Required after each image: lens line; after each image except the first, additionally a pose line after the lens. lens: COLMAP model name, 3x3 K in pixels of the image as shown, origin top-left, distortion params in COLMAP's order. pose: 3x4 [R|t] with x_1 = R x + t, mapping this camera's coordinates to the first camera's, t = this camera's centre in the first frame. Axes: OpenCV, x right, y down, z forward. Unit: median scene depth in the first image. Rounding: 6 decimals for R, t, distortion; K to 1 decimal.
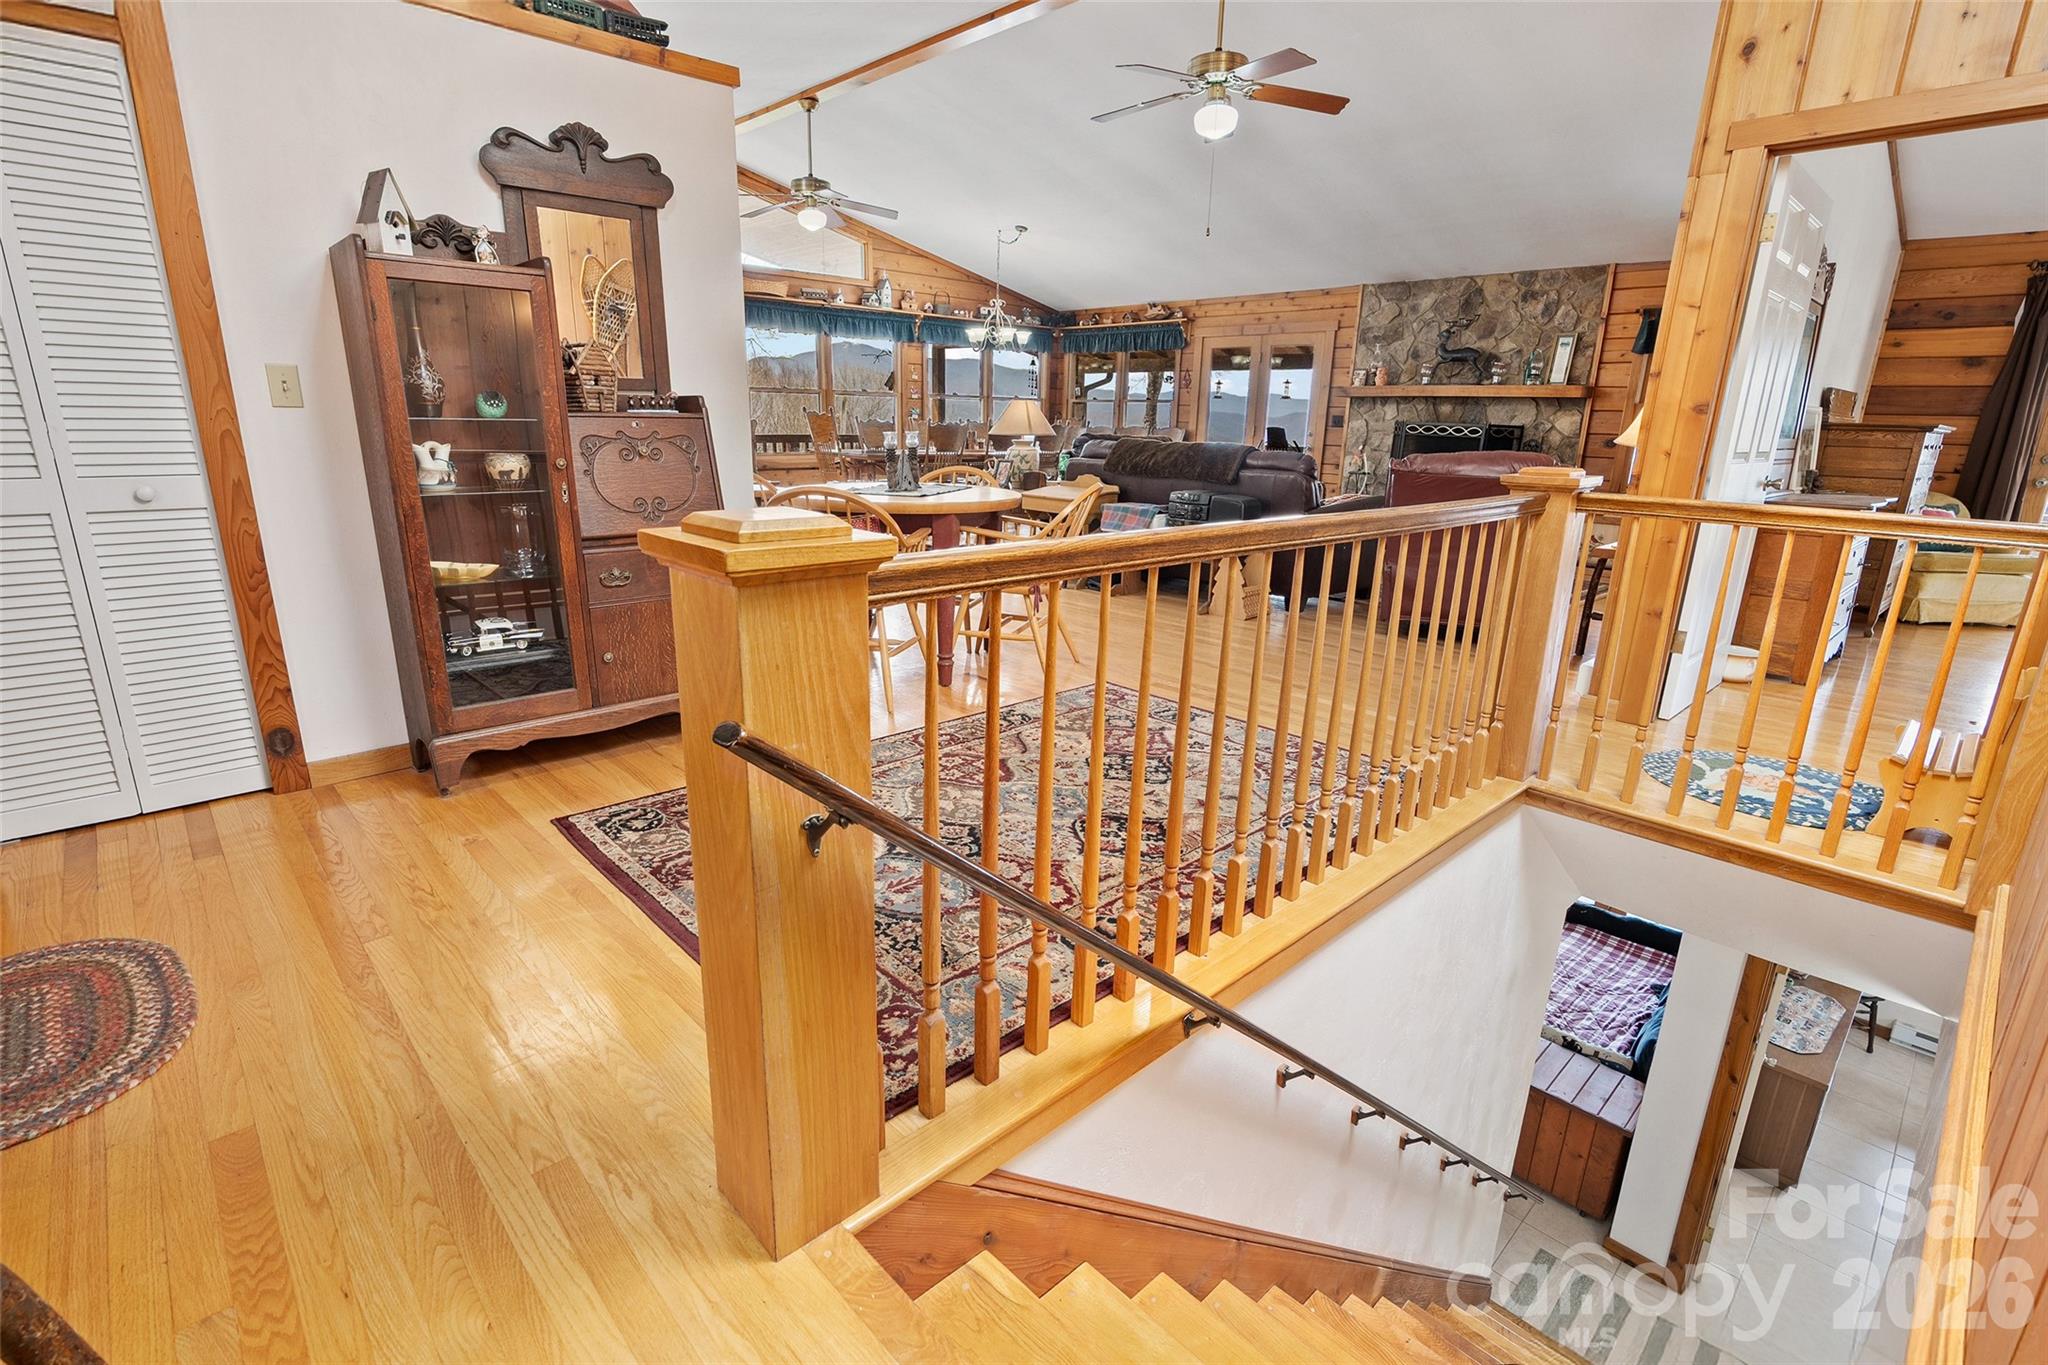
lens RADIAL K [[948.9, 0, 1002.4], [0, 948.9, 687.6], [0, 0, 1]] dist [-0.002898, -0.000290]
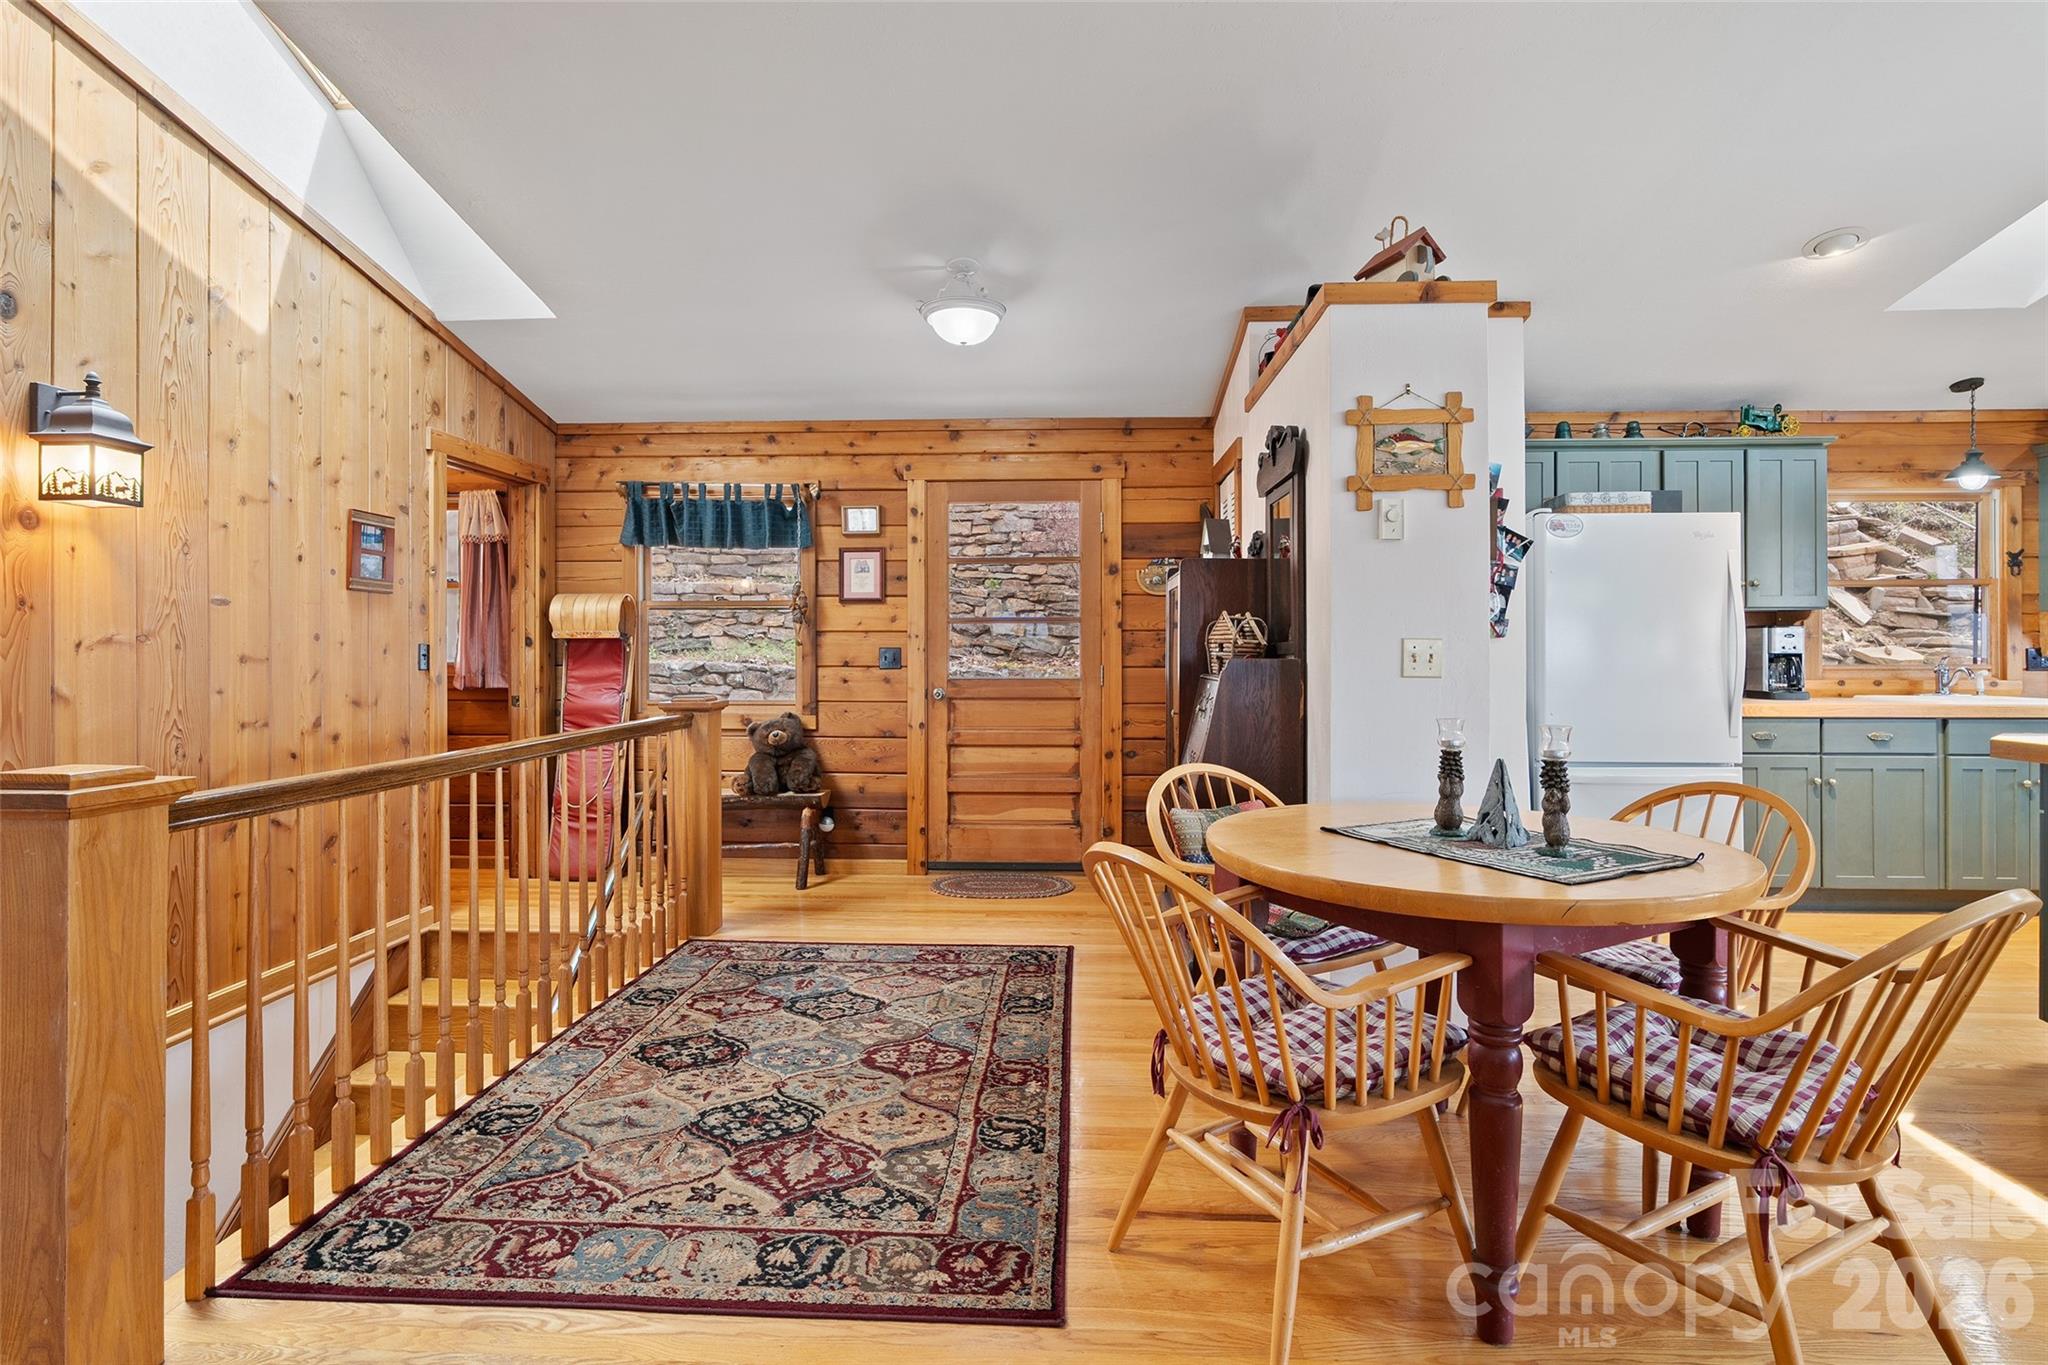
lens RADIAL K [[1016.2, 0, 1018.1], [0, 1016.2, 642.6], [0, 0, 1]] dist [-0.001689, -0.000309]
pose [[-0.713903, -0.026807, -0.699732, 0.202337], [-0.208041, 0.962267, 0.175389, -0.167583], [0.668627, 0.270784, -0.692542, 0.569536]]
